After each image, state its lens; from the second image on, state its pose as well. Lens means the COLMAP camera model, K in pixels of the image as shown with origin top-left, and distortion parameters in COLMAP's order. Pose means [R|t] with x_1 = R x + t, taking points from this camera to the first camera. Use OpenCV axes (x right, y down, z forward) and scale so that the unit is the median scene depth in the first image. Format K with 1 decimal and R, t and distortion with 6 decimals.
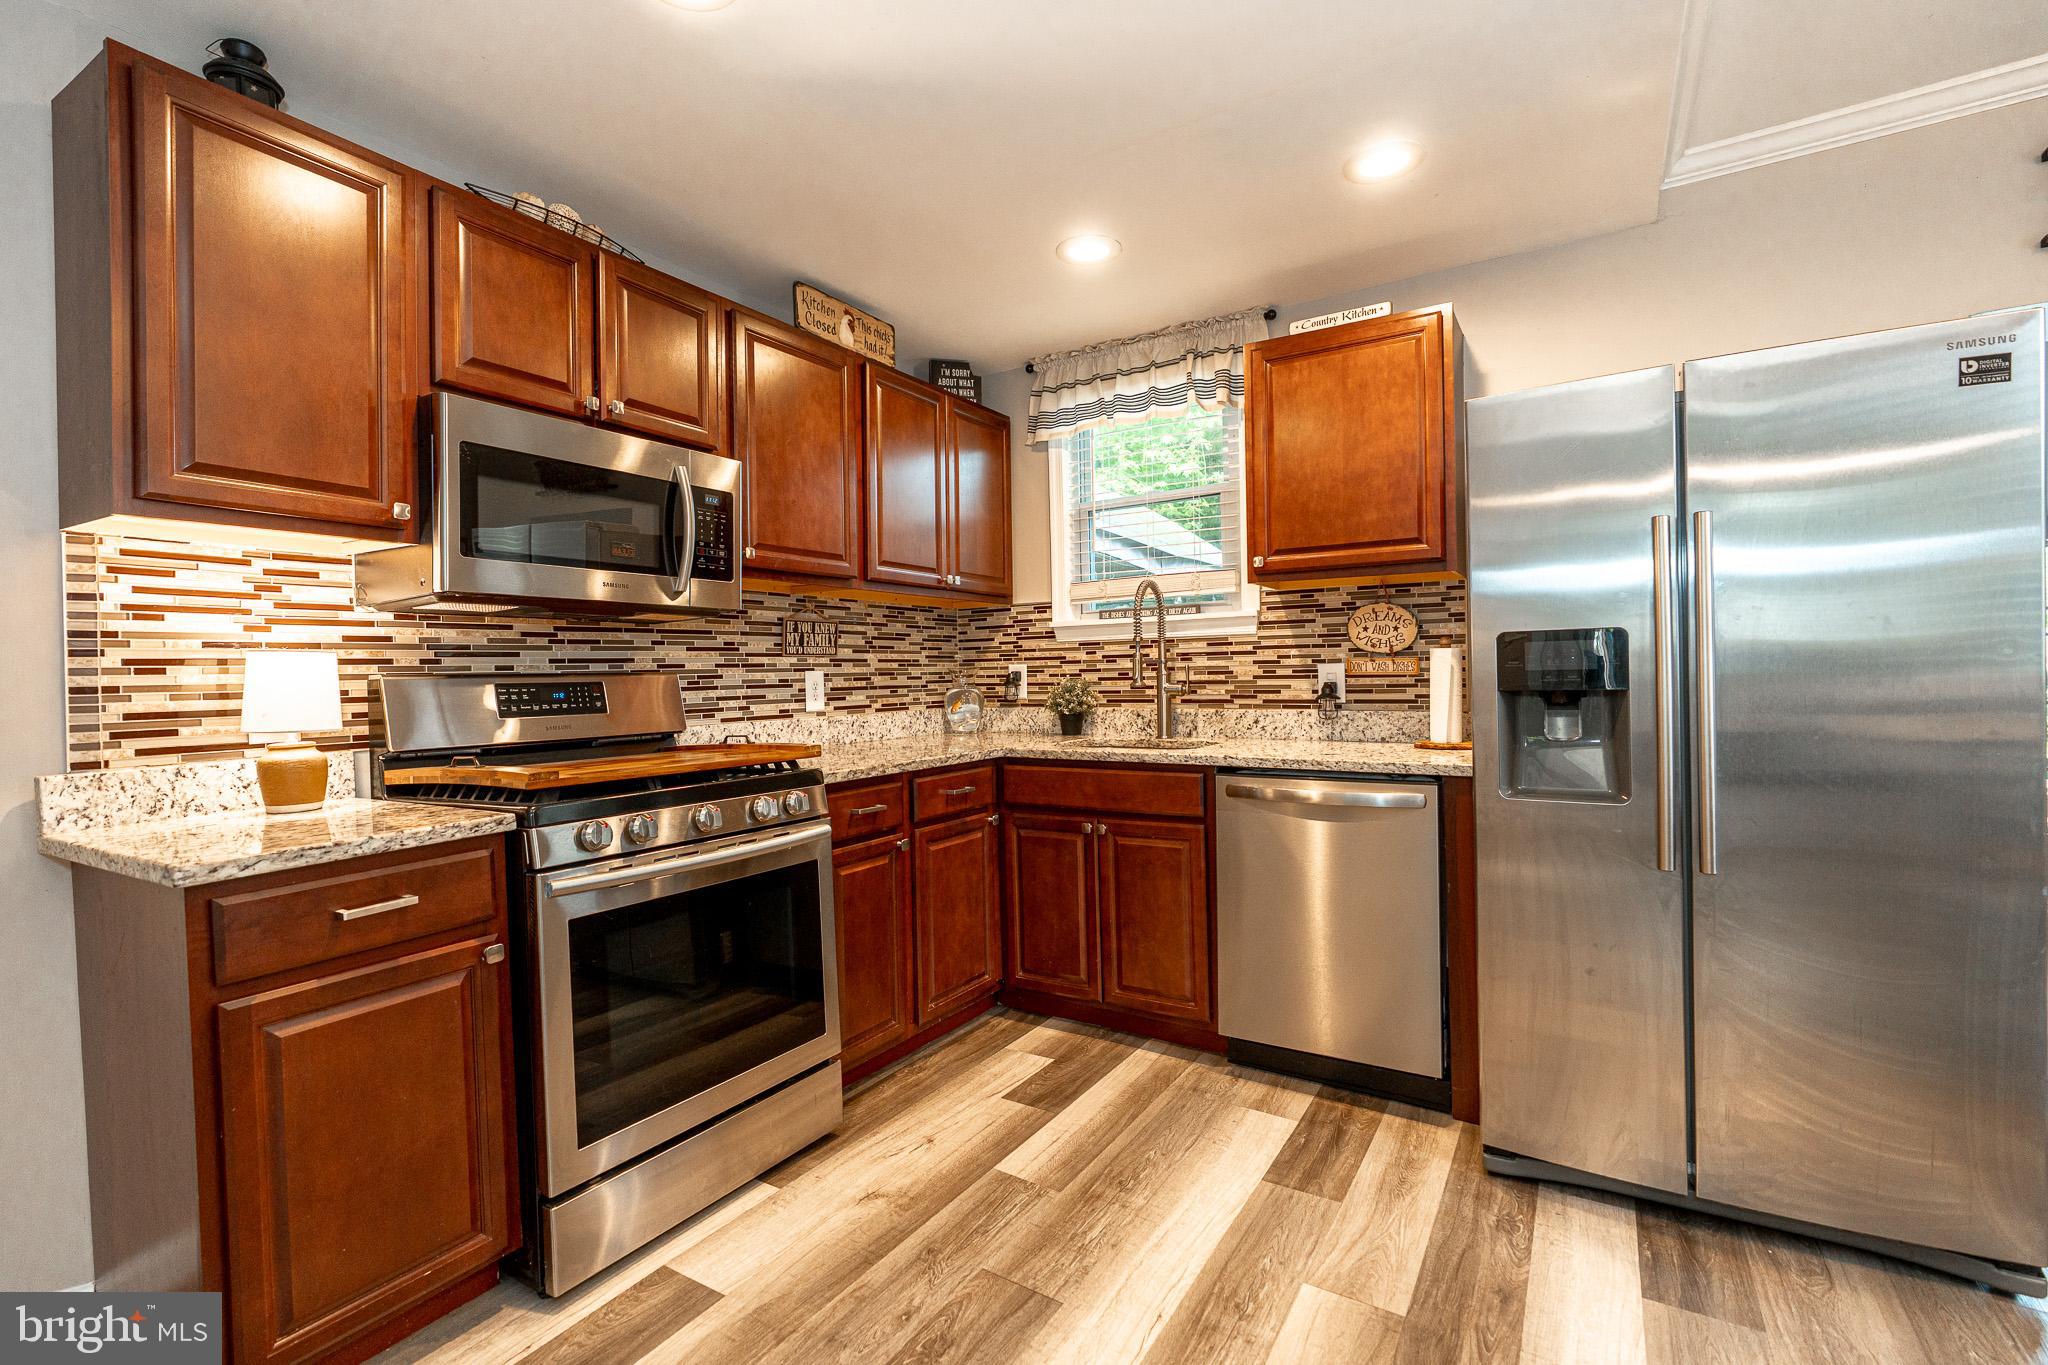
lens RADIAL K [[917.9, 0, 1024.0], [0, 917.9, 682.5], [0, 0, 1]] dist [-0.003396, 0.000433]
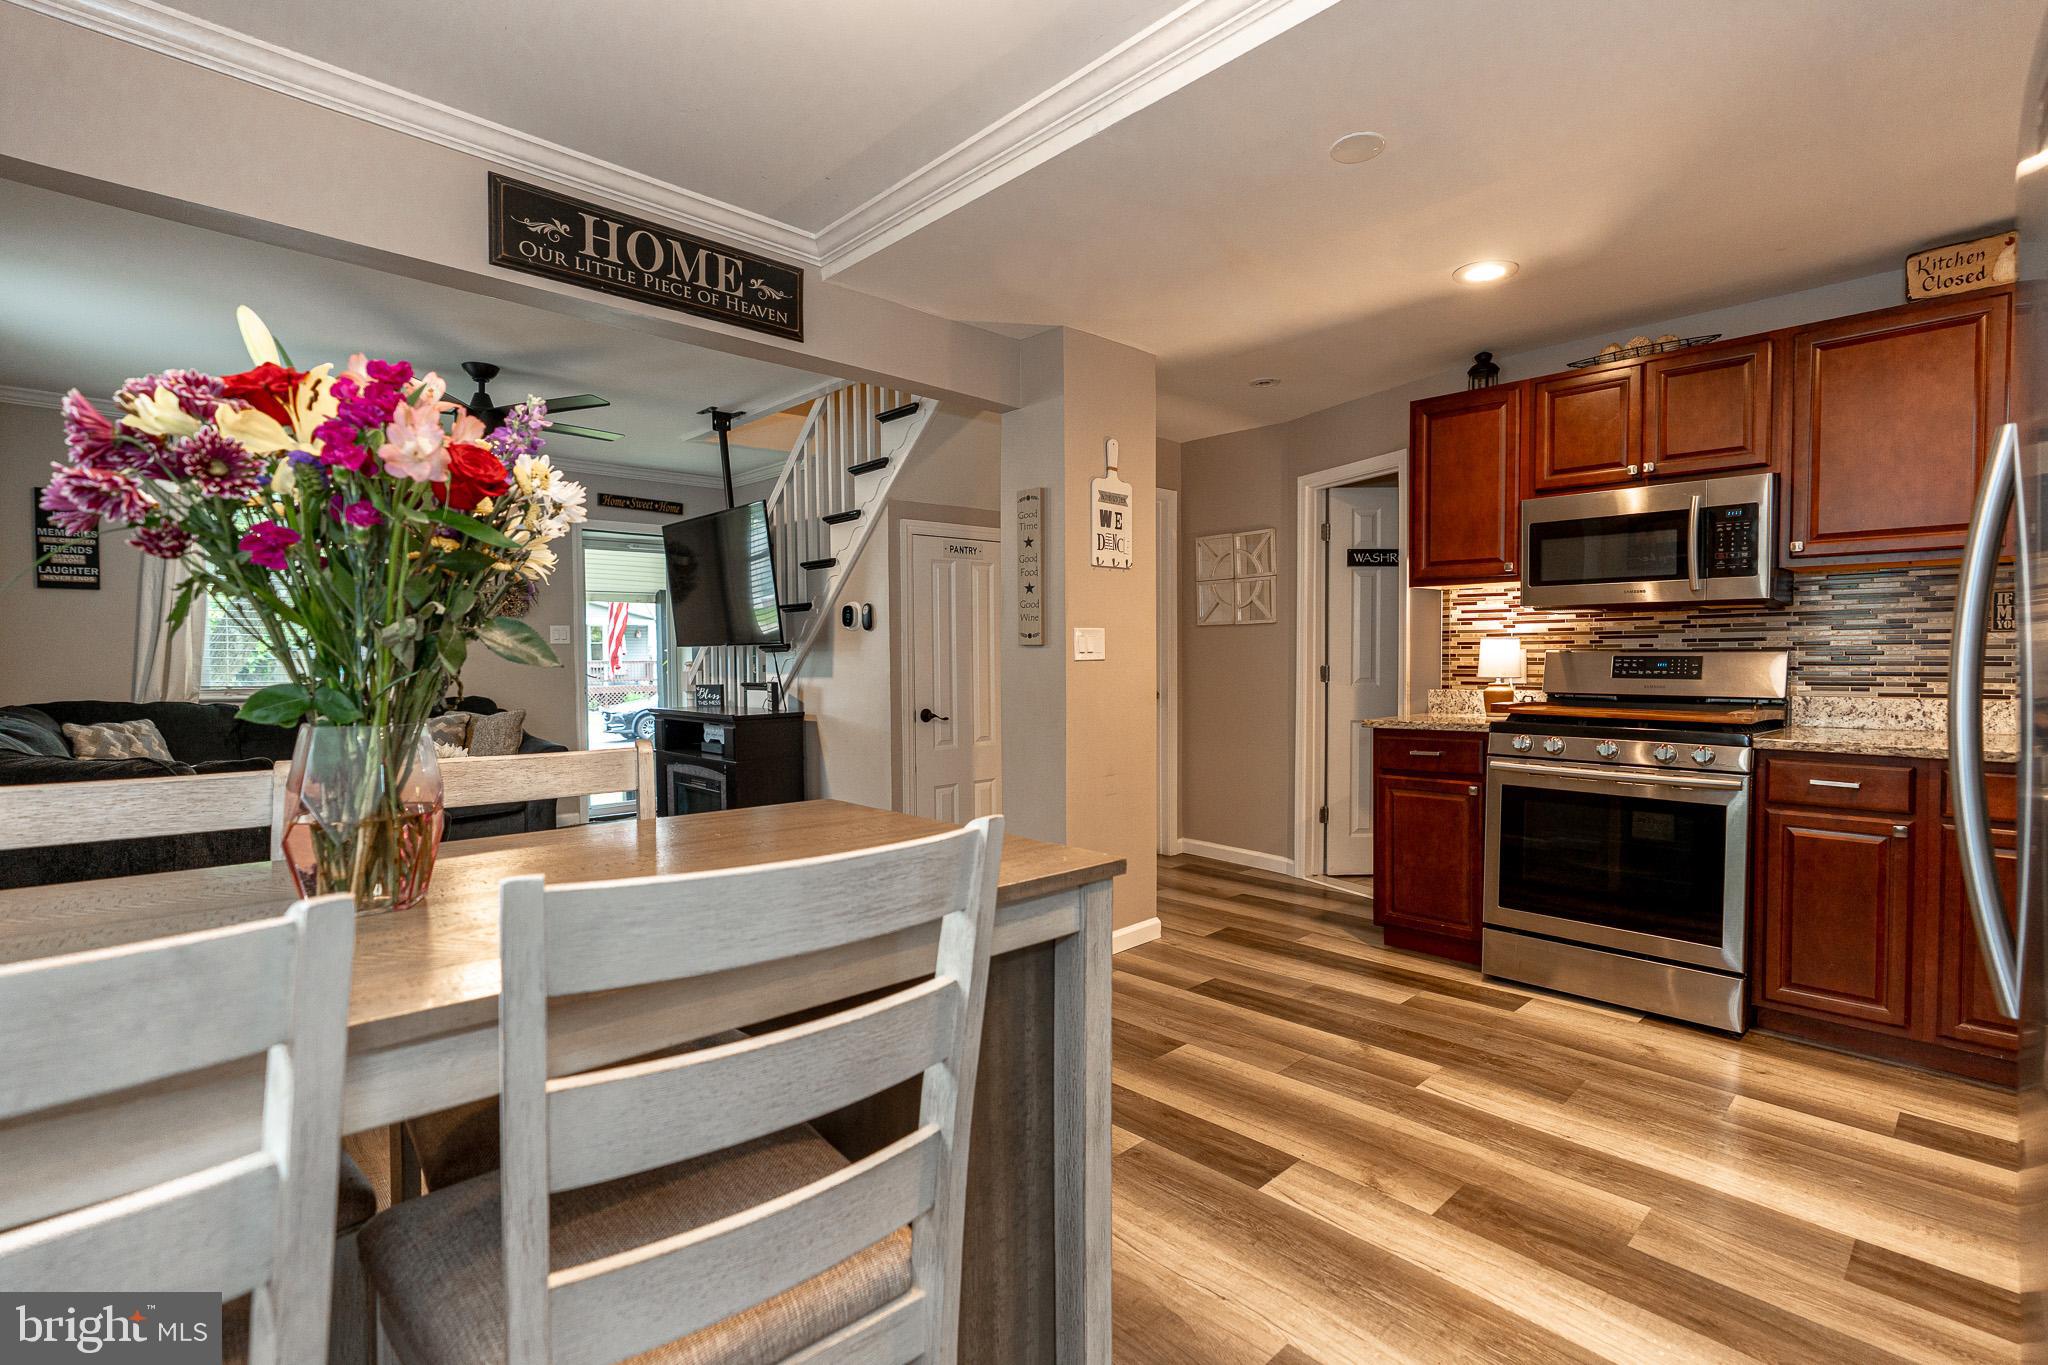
lens RADIAL K [[953.9, 0, 1024.0], [0, 953.9, 682.5], [0, 0, 1]] dist [-0.003420, 0.000156]
pose [[-0.256707, 0.052745, -0.965049, 1.117641], [0.002441, 0.998542, 0.053926, -0.038775], [0.966486, 0.011488, -0.256461, 0.382065]]
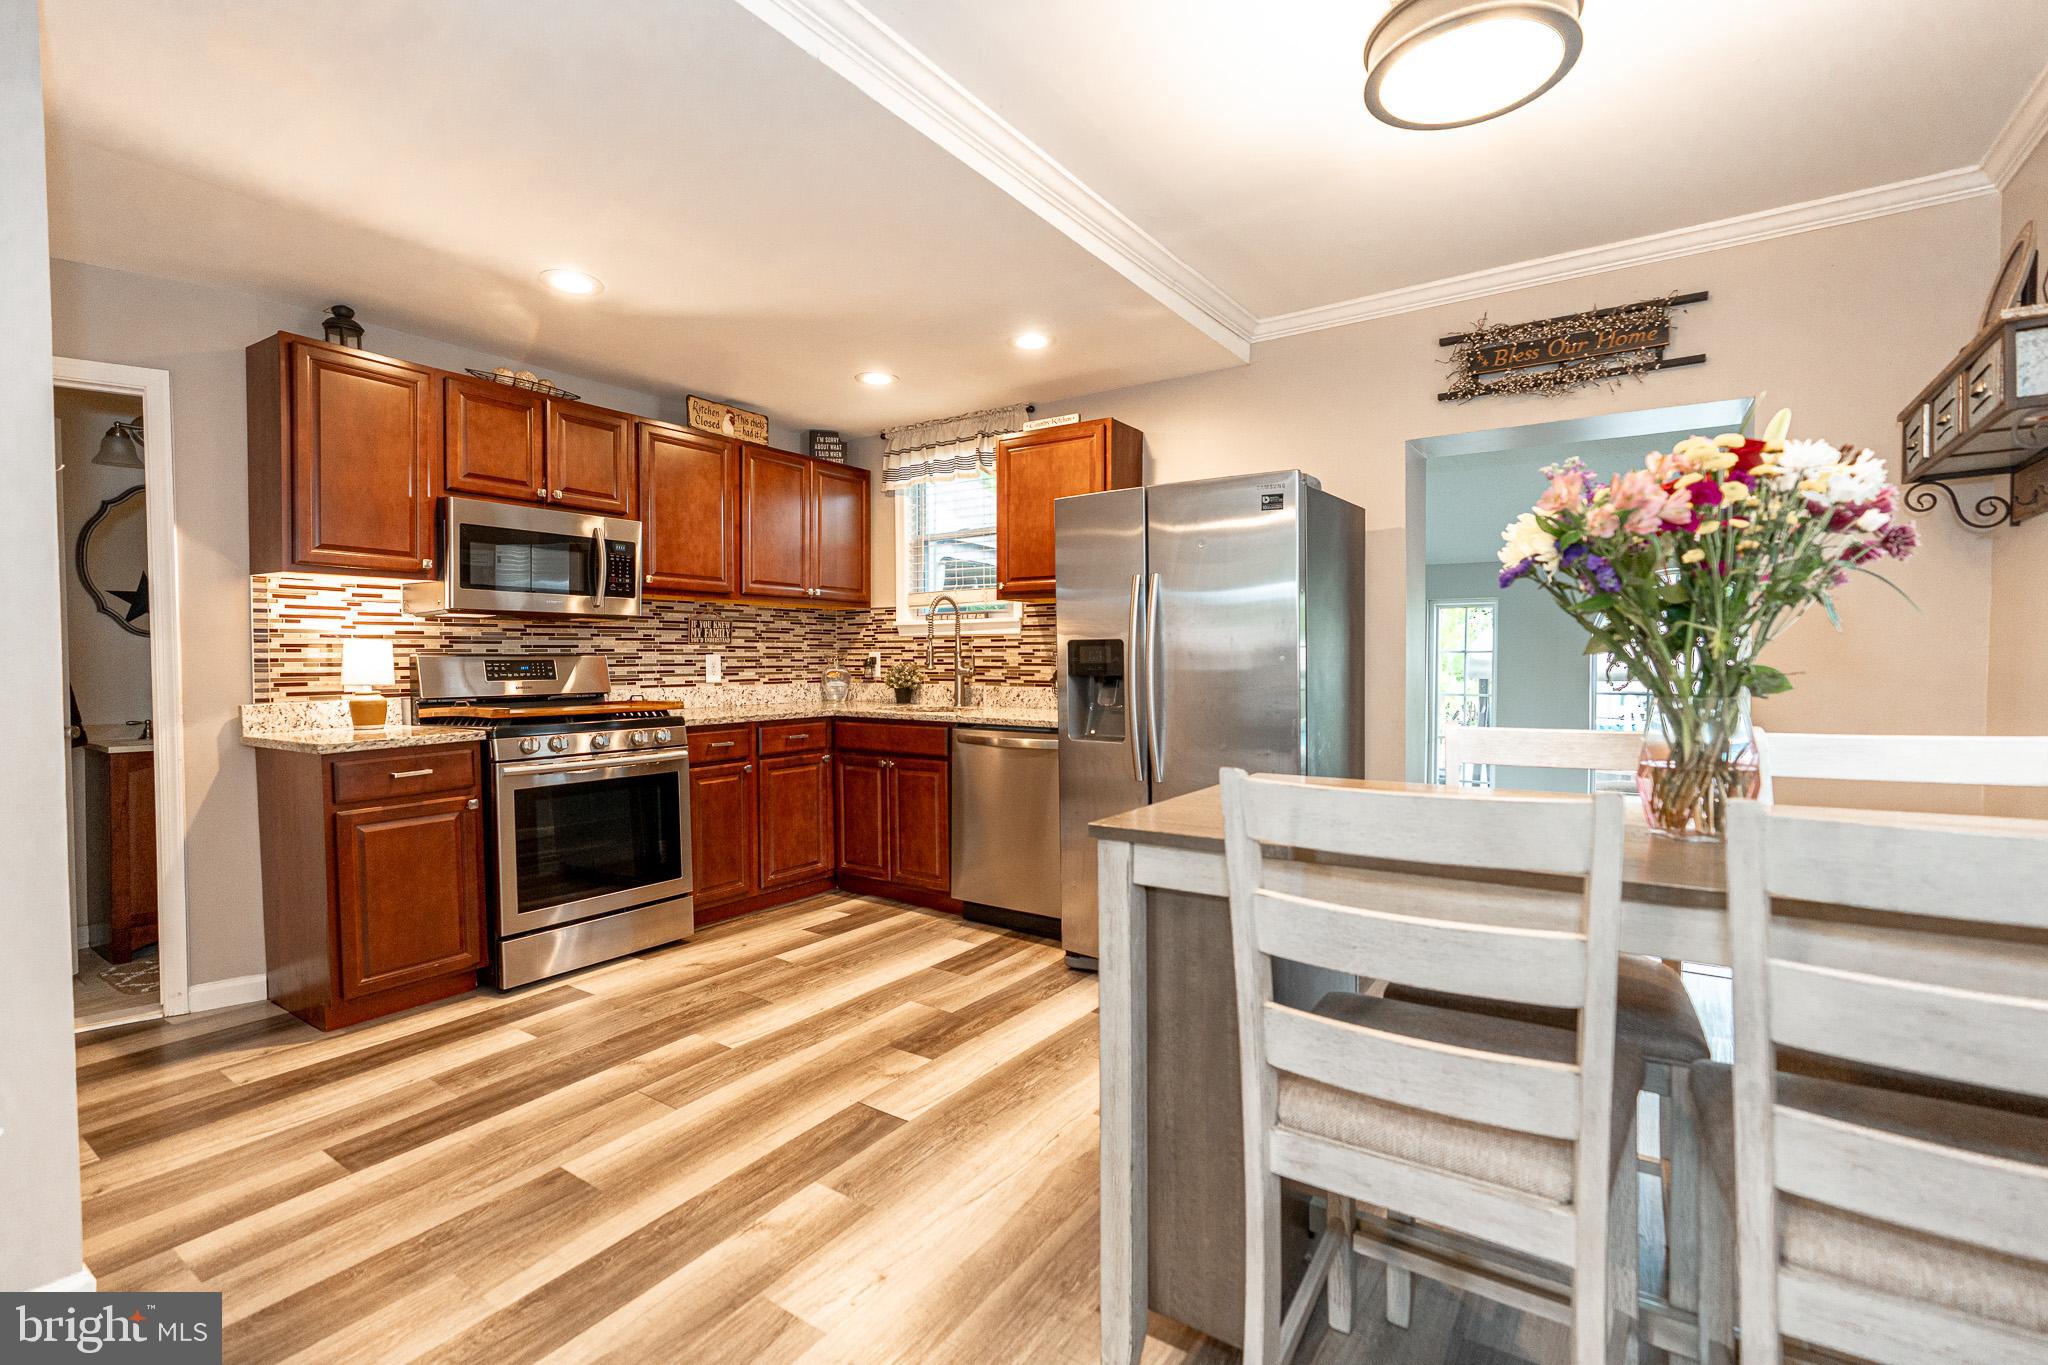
lens RADIAL K [[925.9, 0, 1024.0], [0, 925.9, 682.5], [0, 0, 1]] dist [-0.000637, 0.001011]
pose [[0.998868, 0.018264, -0.043917, 0.416733], [-0.017428, 0.999661, 0.019361, -0.006816], [0.044256, -0.018574, 0.998848, -0.557007]]
